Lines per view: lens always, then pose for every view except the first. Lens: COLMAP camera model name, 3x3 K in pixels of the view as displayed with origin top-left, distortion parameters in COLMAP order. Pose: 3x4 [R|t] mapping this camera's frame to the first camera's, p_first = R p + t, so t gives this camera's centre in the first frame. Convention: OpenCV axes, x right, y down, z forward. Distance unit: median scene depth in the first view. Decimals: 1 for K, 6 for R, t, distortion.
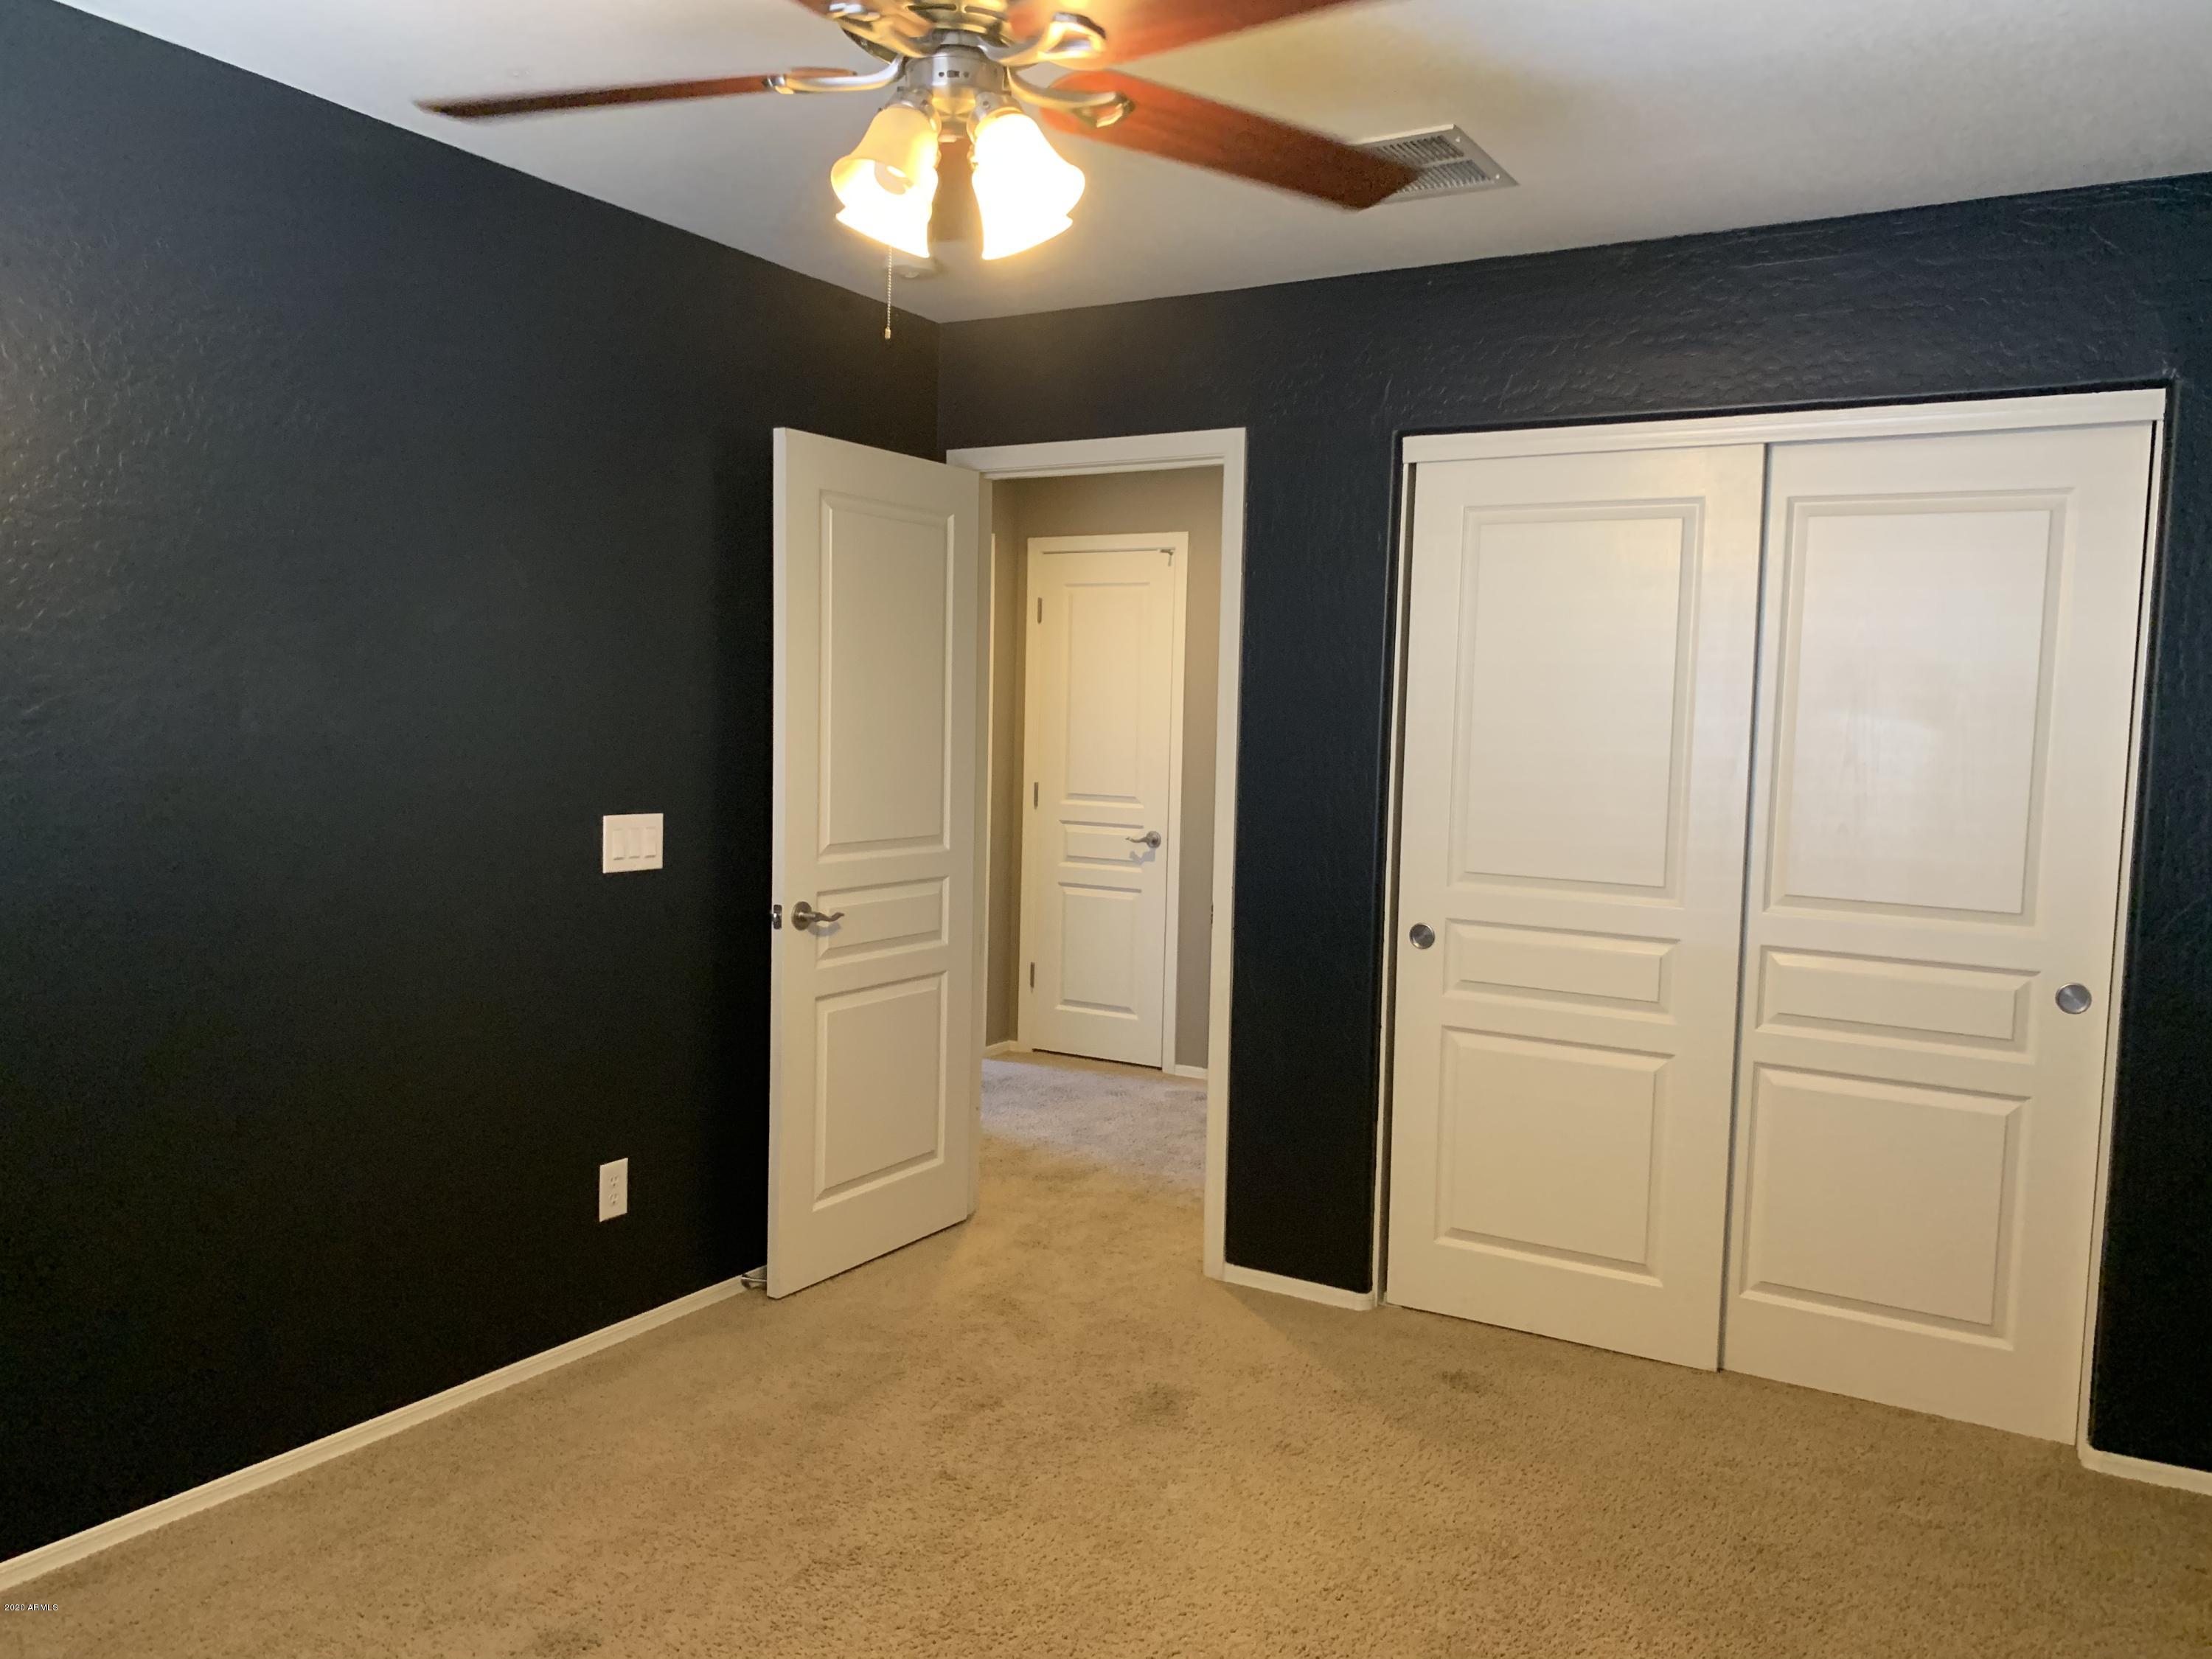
lens RADIAL K [[1693.8, 0, 1106.8], [0, 1693.8, 830.7], [0, 0, 1]] dist [0.044734, -0.039718]
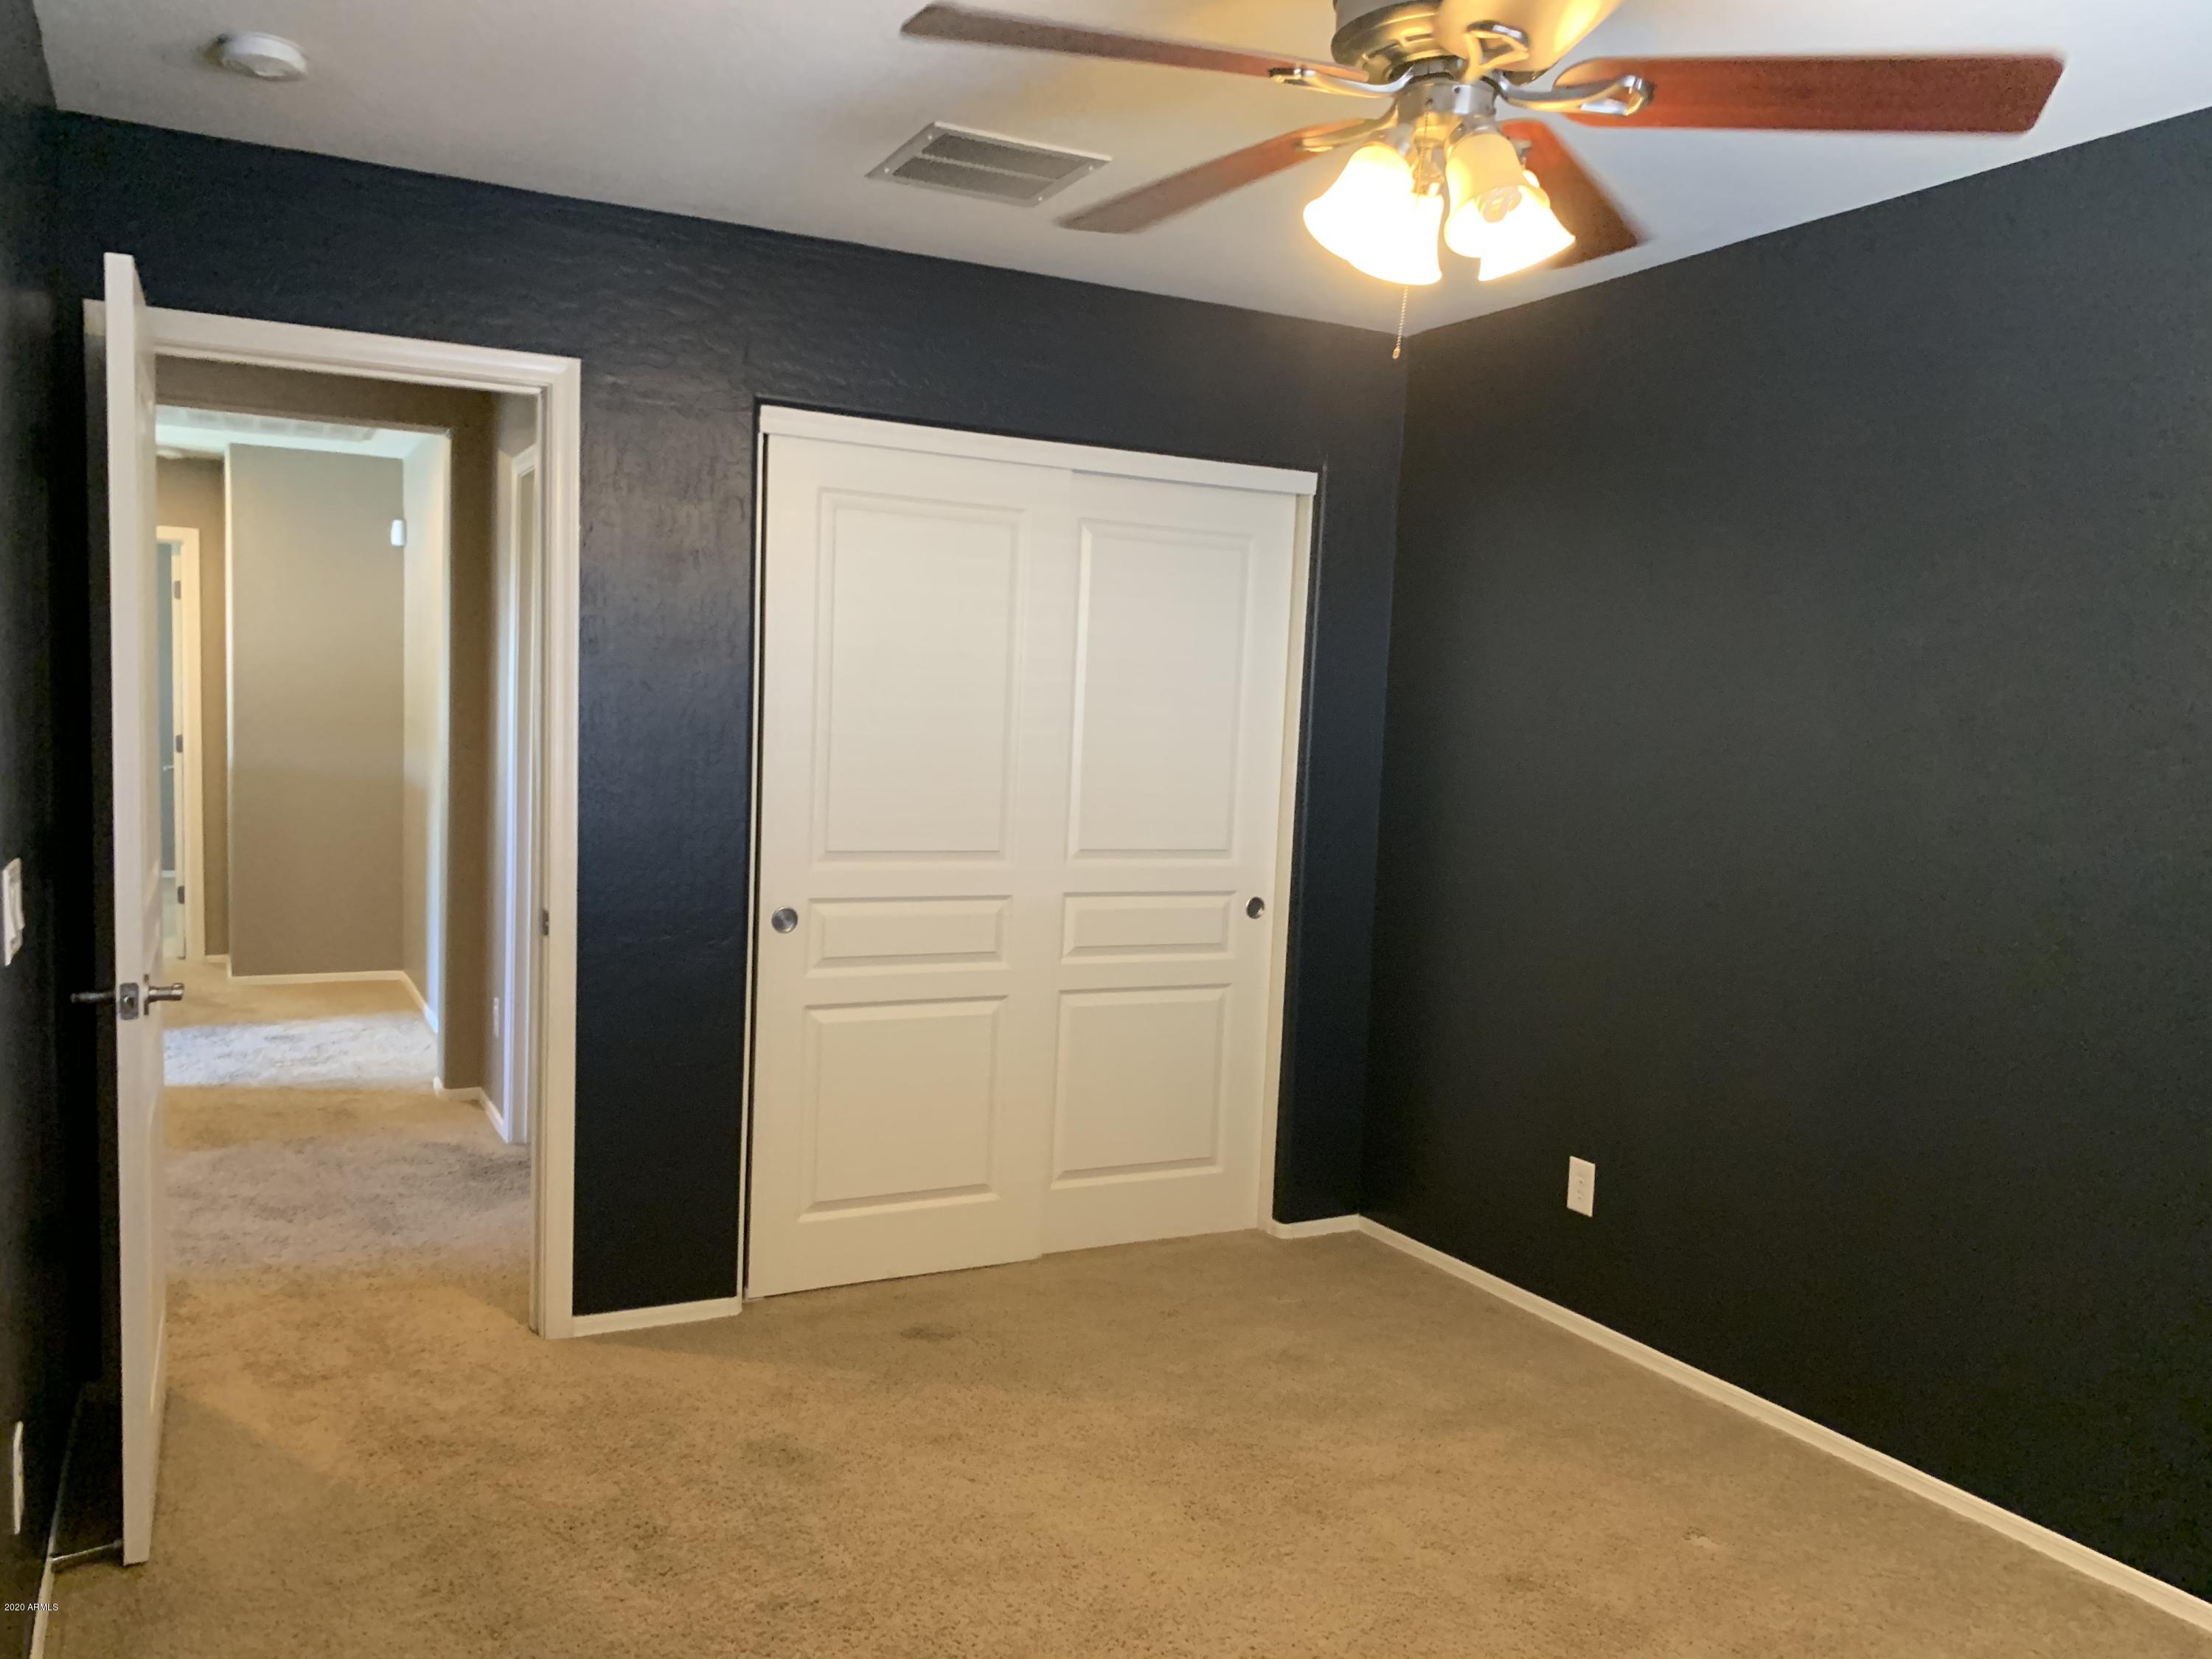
lens RADIAL K [[1693.8, 0, 1094.5], [0, 1693.8, 843.4], [0, 0, 1]] dist [0.044734, -0.039718]
pose [[0.529683, -0.072777, 0.845068, -0.535460], [0.037371, 0.997347, 0.062467, -0.035761], [-0.847372, -0.001506, 0.530997, 0.316621]]
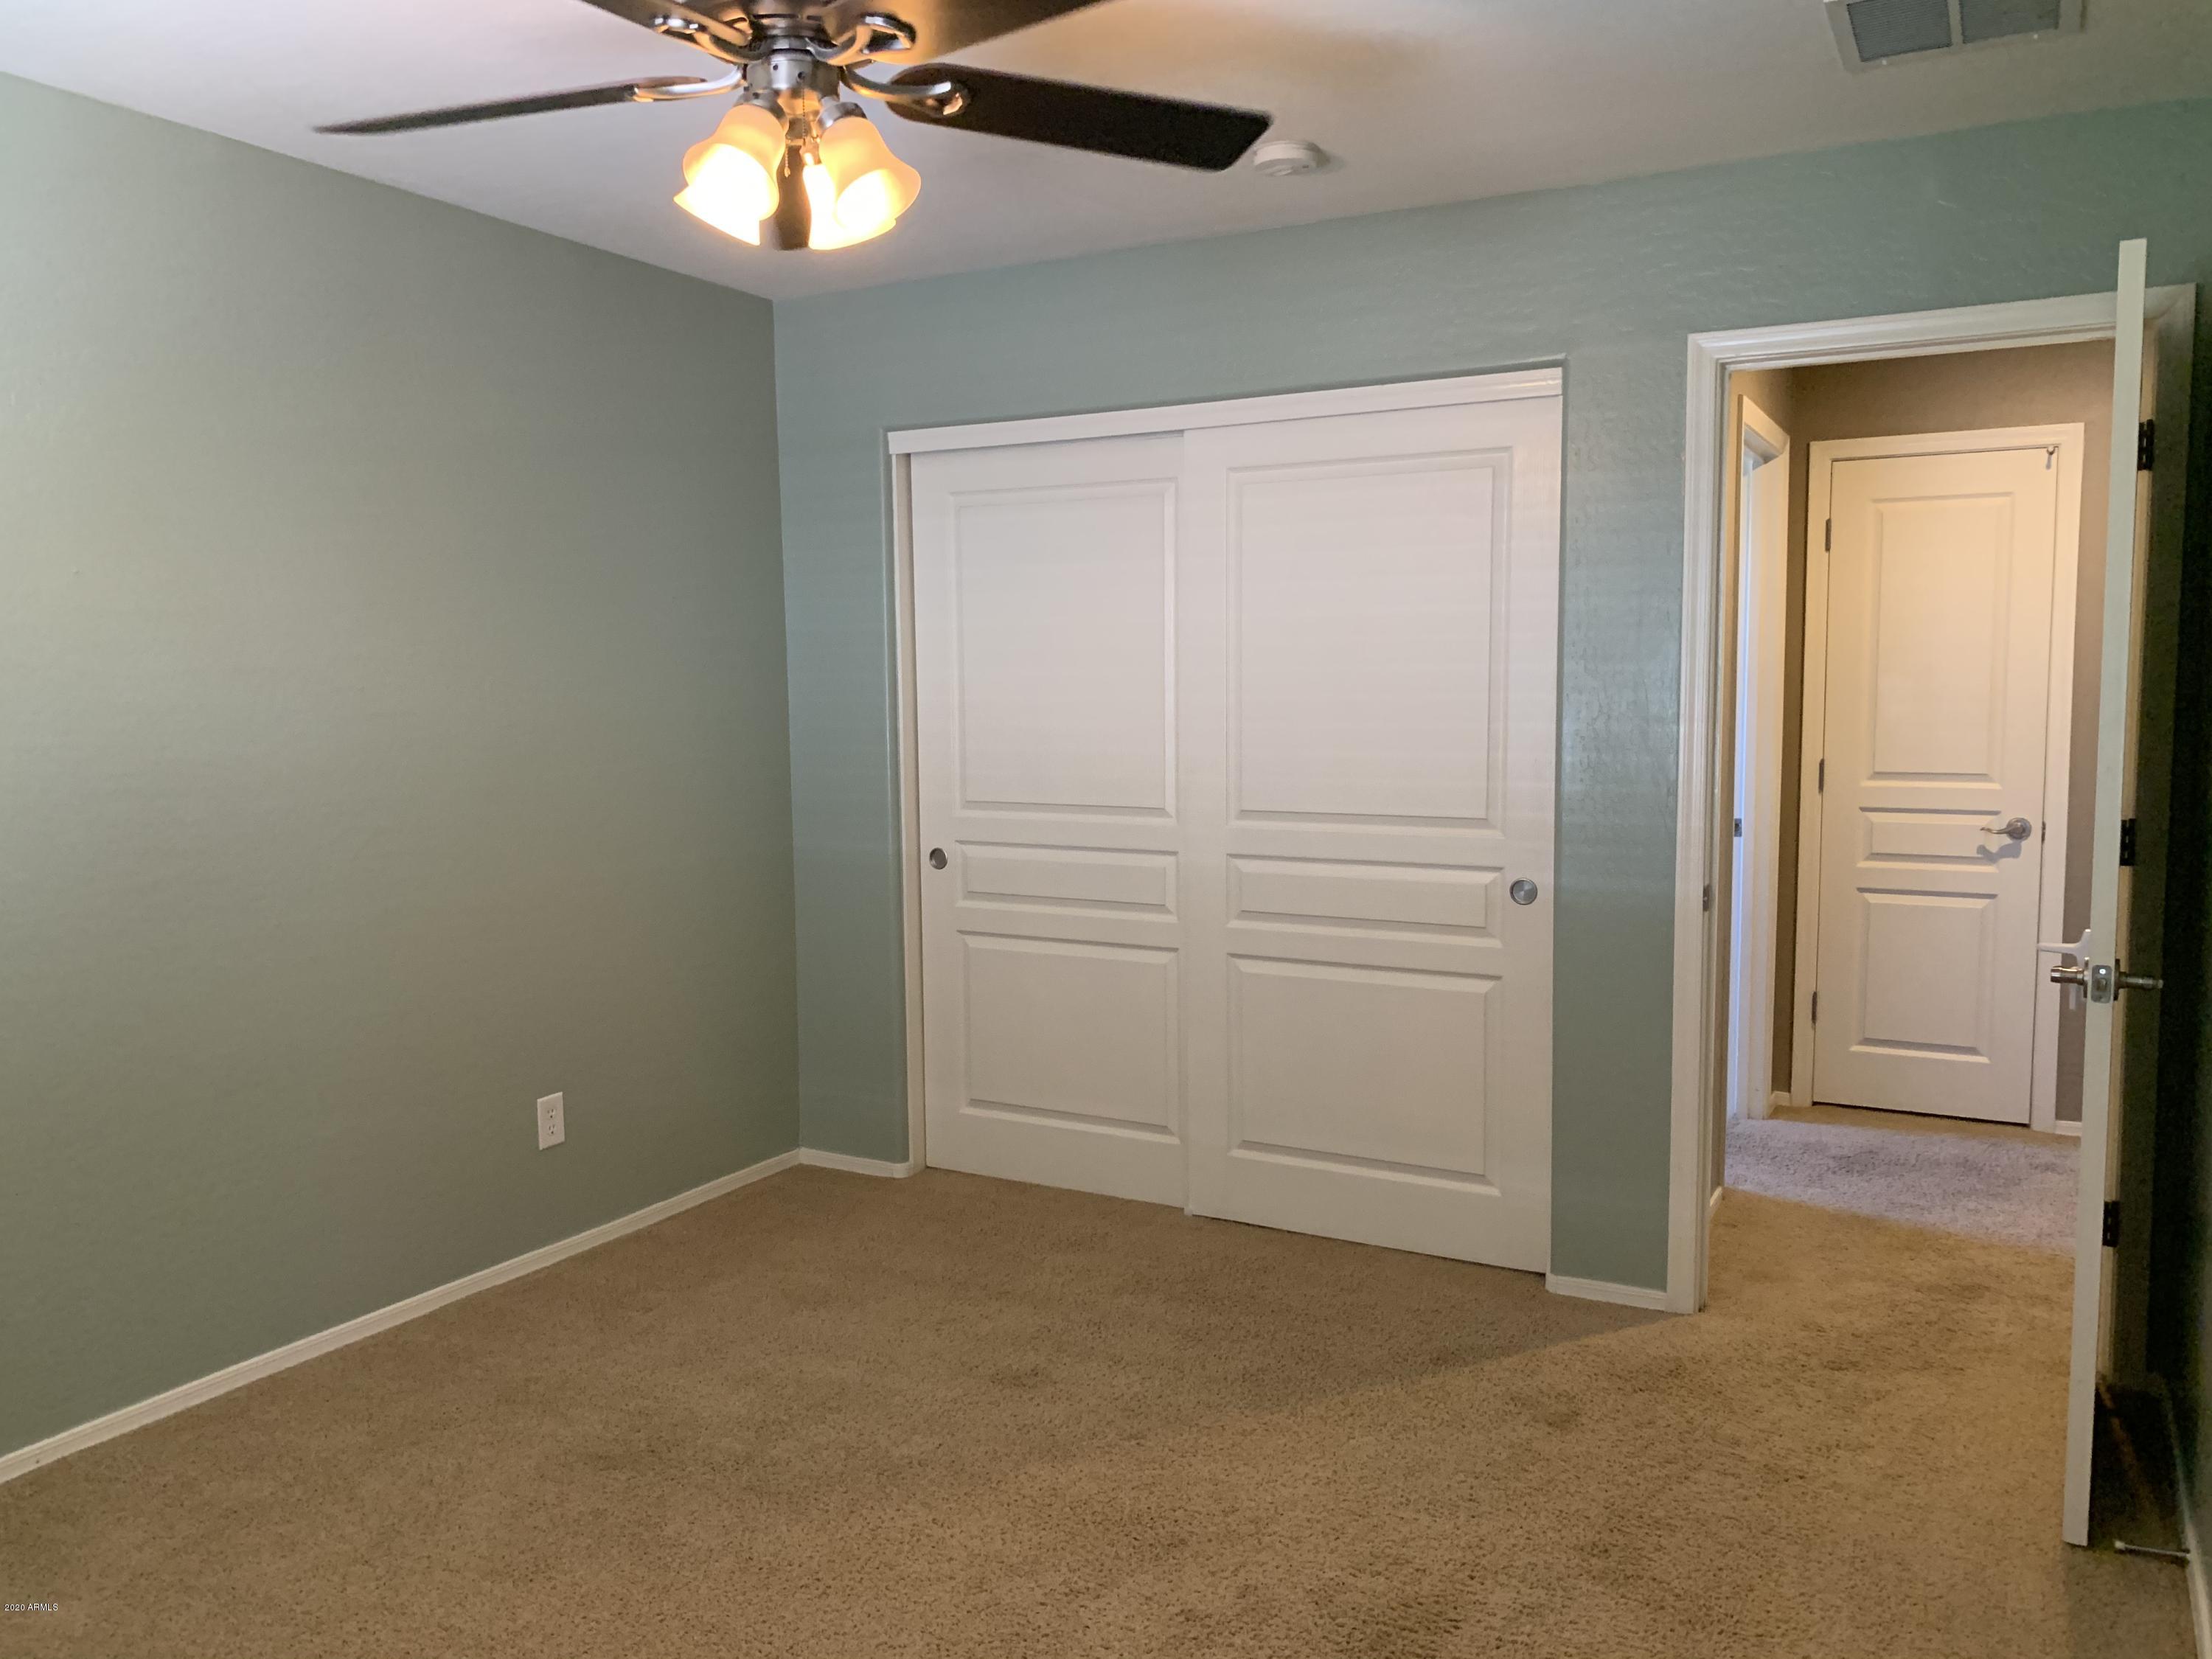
lens RADIAL K [[1693.8, 0, 1088.0], [0, 1693.8, 821.6], [0, 0, 1]] dist [0.044734, -0.039718]
pose [[0.999016, -0.036373, -0.025372, 0.312825], [0.036817, 0.999173, 0.017247, 0.020817], [0.024724, -0.018164, 0.999529, -0.178268]]
